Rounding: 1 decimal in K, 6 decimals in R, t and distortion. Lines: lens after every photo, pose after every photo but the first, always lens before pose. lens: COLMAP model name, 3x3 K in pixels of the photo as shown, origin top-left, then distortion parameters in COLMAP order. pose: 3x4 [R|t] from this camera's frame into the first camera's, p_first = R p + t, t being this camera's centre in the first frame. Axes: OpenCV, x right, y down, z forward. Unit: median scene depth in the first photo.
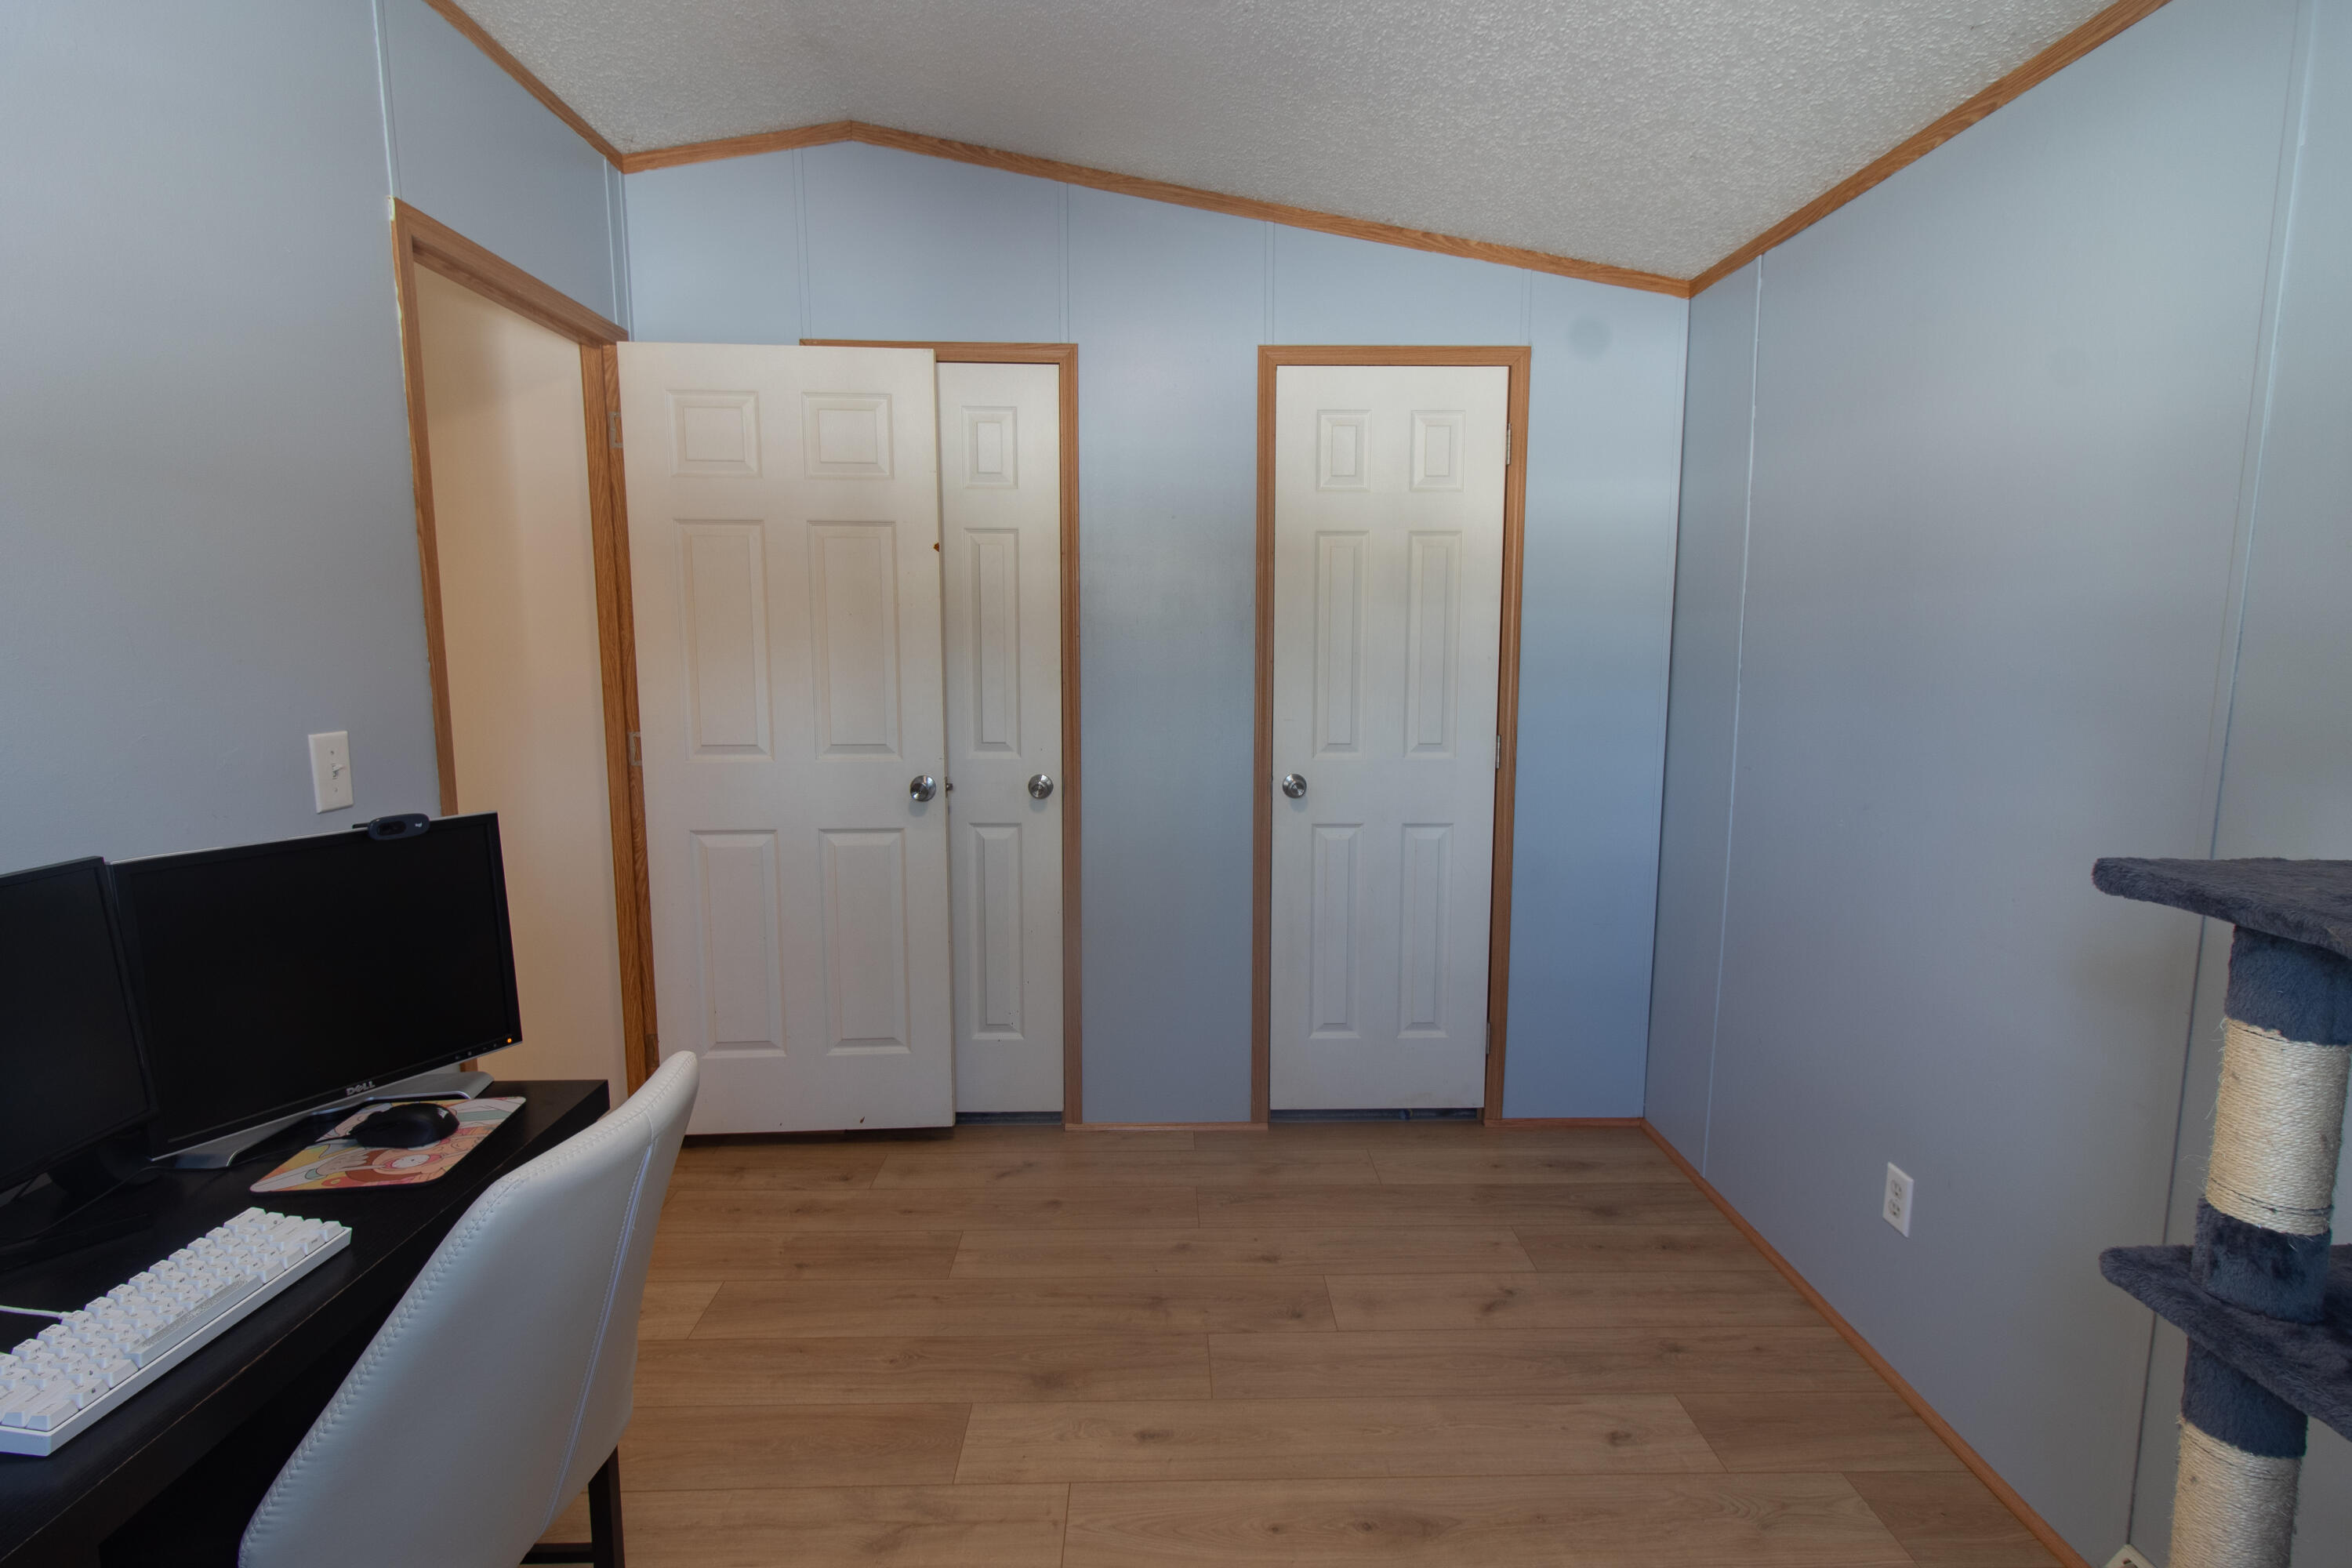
lens RADIAL K [[1119.1, 0, 1170.6], [0, 1119.1, 790.8], [0, 0, 1]] dist [0.000718, 0.001482]
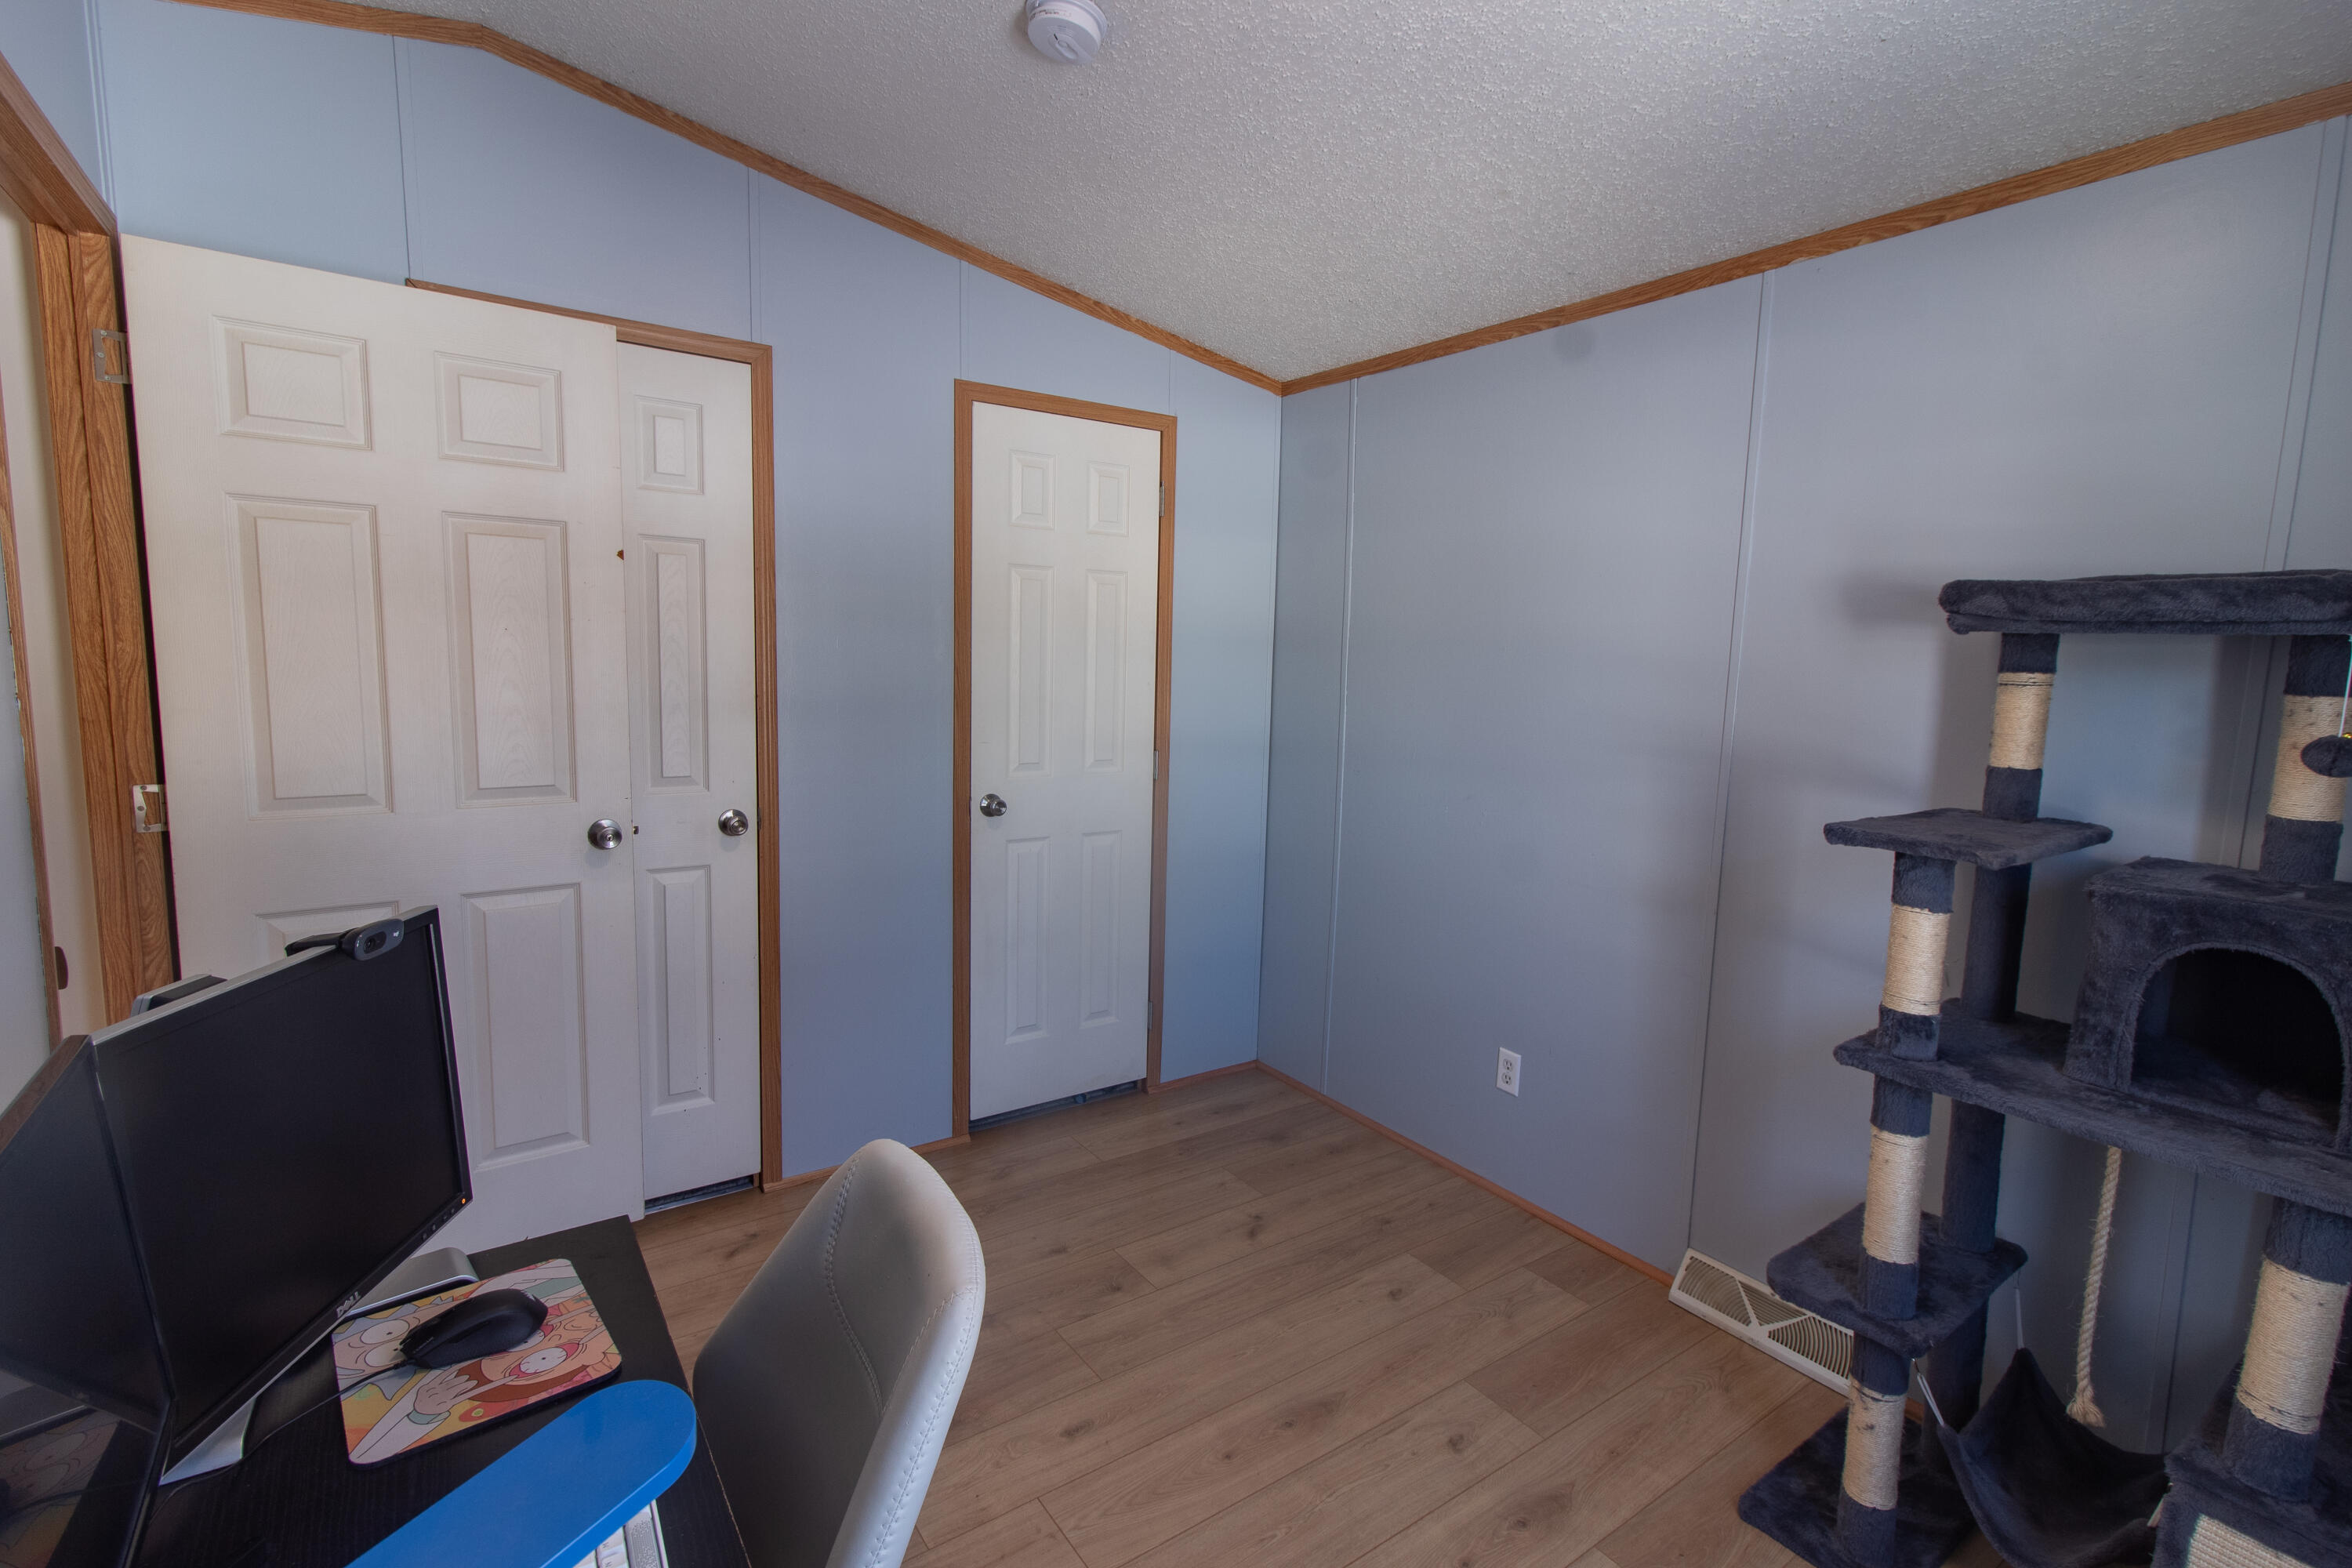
lens RADIAL K [[1119.1, 0, 1153.8], [0, 1119.1, 794.9], [0, 0, 1]] dist [0.000718, 0.001482]
pose [[0.824259, -0.054113, 0.563621, -0.379377], [0.053228, 0.998420, 0.018016, -0.026773], [-0.563705, 0.015150, 0.825837, 0.057295]]
